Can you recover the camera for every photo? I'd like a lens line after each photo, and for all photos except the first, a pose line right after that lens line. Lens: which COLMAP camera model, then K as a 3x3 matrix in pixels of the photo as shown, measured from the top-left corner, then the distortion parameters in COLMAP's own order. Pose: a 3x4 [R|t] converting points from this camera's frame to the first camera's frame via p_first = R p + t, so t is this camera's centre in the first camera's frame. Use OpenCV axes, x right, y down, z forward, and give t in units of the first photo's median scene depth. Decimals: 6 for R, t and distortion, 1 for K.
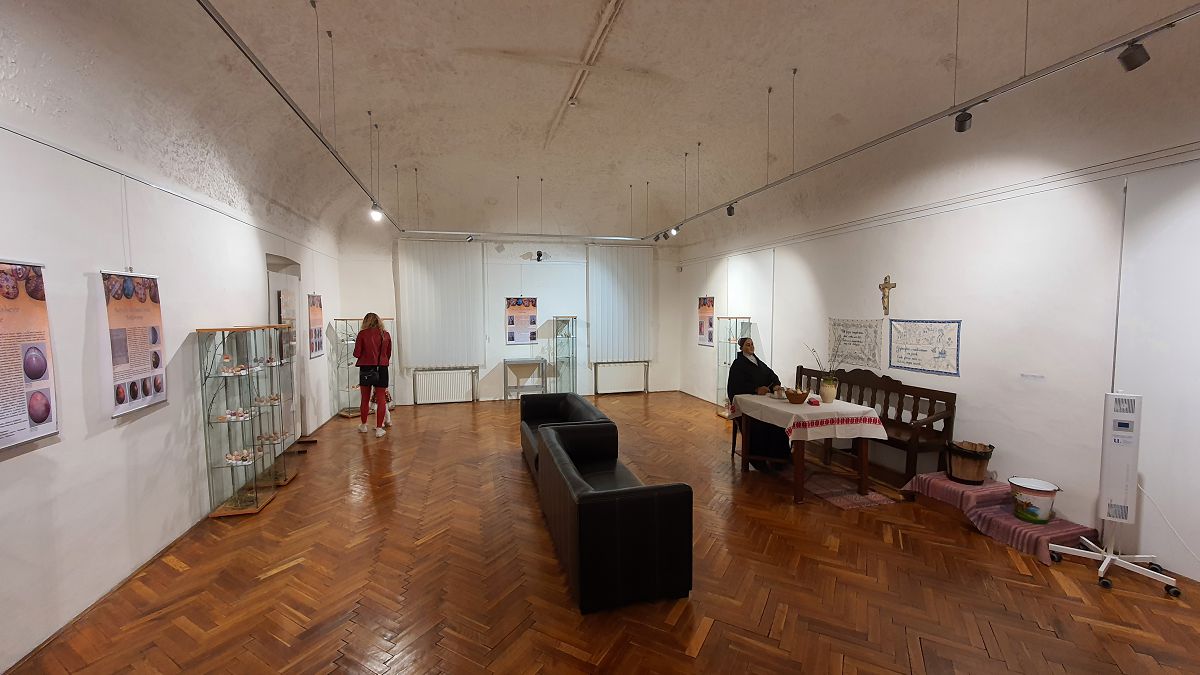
lens RADIAL K [[456.8, 0, 600.0], [0, 456.8, 337.5], [0, 0, 1]] dist [-0.000317, -0.000042]
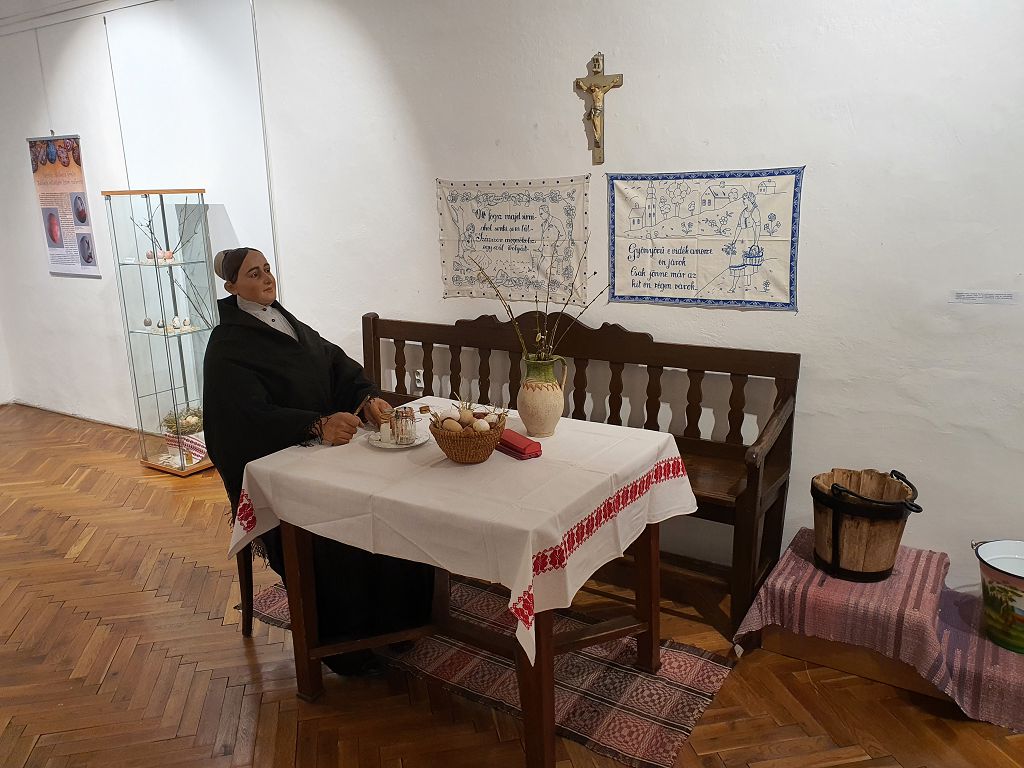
lens RADIAL K [[796.4, 0, 512.0], [0, 796.4, 384.0], [0, 0, 1]] dist [0.035090, -0.004770]
pose [[0.739583, -0.177821, 0.649151, 0.108636], [0.062561, 0.978456, 0.196751, -0.005144], [-0.670151, -0.104902, 0.734774, 0.544938]]
